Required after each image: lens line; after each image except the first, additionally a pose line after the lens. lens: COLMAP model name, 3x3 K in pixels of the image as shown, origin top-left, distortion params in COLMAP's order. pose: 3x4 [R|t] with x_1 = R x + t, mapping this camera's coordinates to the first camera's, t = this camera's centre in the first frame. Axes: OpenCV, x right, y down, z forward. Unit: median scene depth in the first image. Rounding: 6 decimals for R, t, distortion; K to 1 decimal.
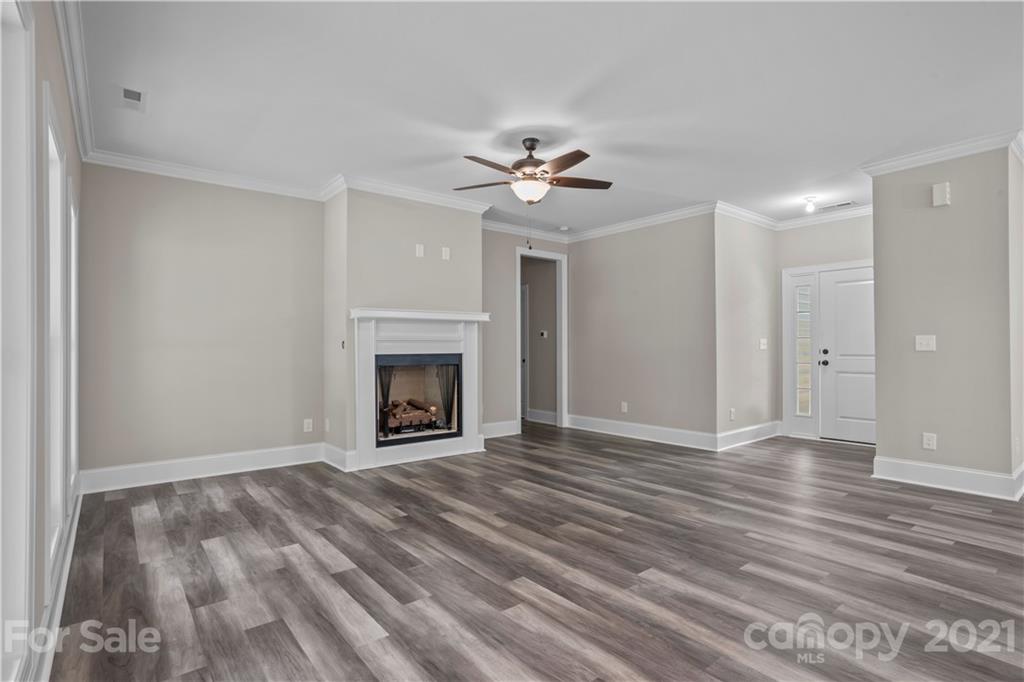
lens RADIAL K [[505.5, 0, 488.7], [0, 505.5, 336.8], [0, 0, 1]] dist [-0.032337, 0.008089]
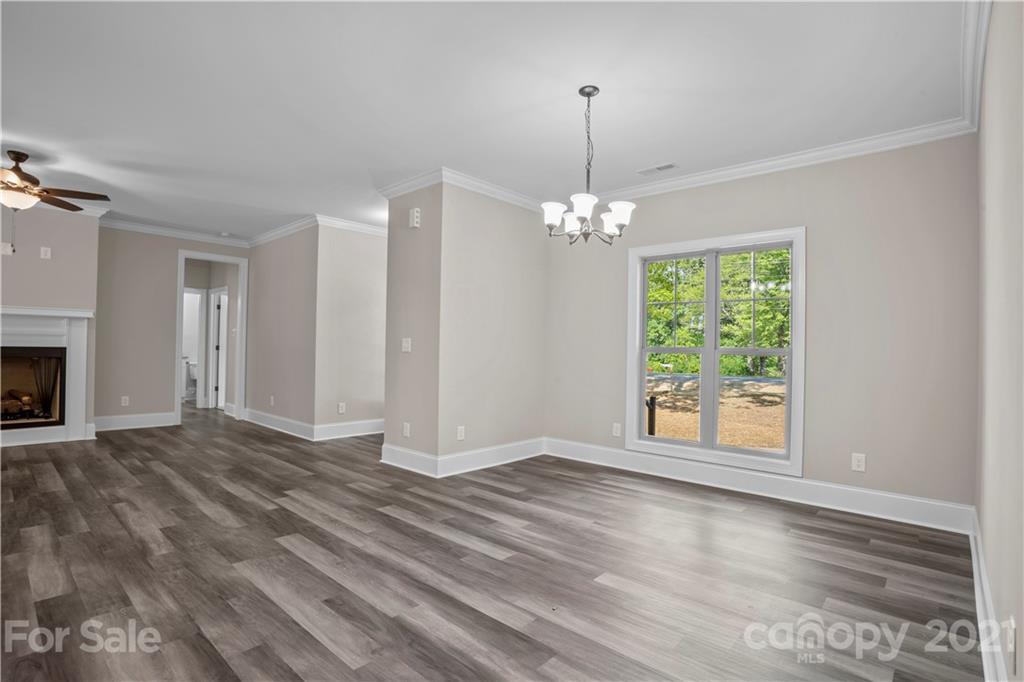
lens RADIAL K [[505.5, 0, 508.5], [0, 505.5, 348.4], [0, 0, 1]] dist [-0.032337, 0.008089]
pose [[0.991749, 0.022265, 0.126243, 0.764184], [-0.024310, 0.999597, 0.014678, -0.003091], [-0.125866, -0.017625, 0.991891, -0.158743]]
